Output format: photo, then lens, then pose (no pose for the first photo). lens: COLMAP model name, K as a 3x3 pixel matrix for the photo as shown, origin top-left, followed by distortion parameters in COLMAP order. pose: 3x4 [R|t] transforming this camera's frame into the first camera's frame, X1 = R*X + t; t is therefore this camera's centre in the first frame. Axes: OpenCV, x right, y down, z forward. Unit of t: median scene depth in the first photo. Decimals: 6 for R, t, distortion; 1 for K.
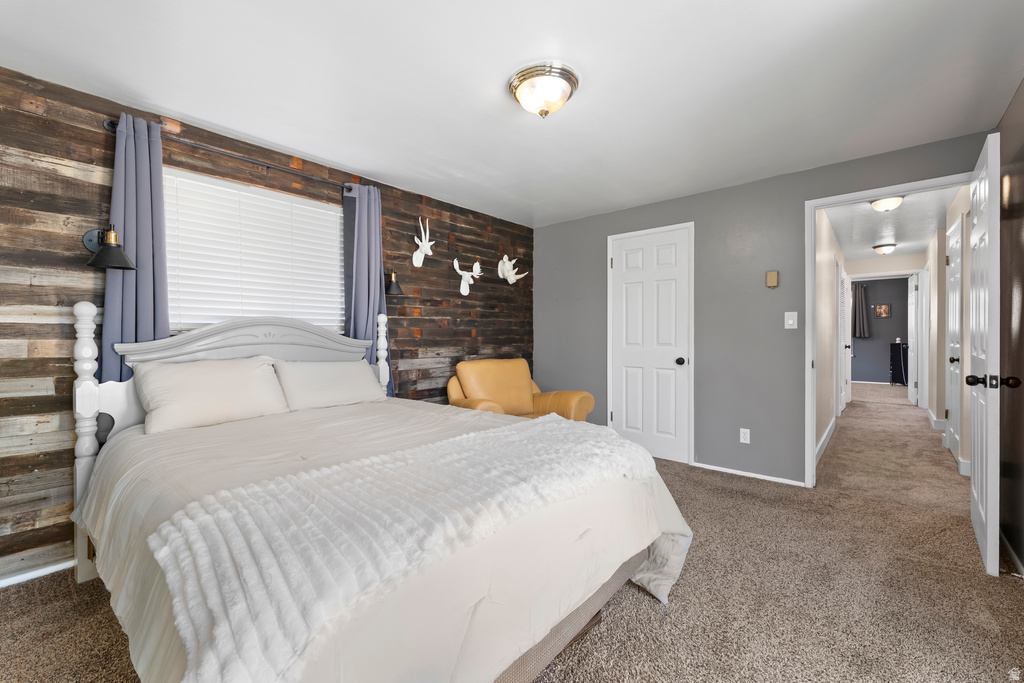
lens RADIAL K [[419.8, 0, 512.1], [0, 419.8, 338.0], [0, 0, 1]] dist [0.001733, 0.000338]
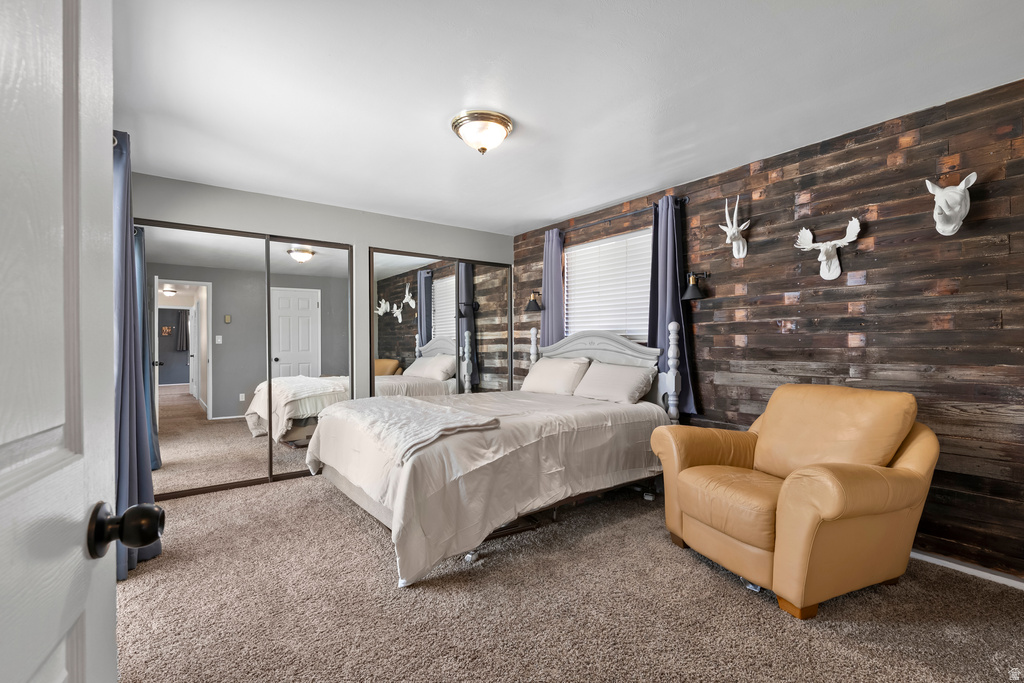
lens RADIAL K [[460.0, 0, 510.9], [0, 460.0, 348.2], [0, 0, 1]] dist [-0.001179, -0.000387]
pose [[-0.209384, 0.018658, -0.977655, 0.774689], [-0.002157, 0.999807, 0.019543, -0.014959], [0.977831, 0.006200, -0.209303, 0.807569]]
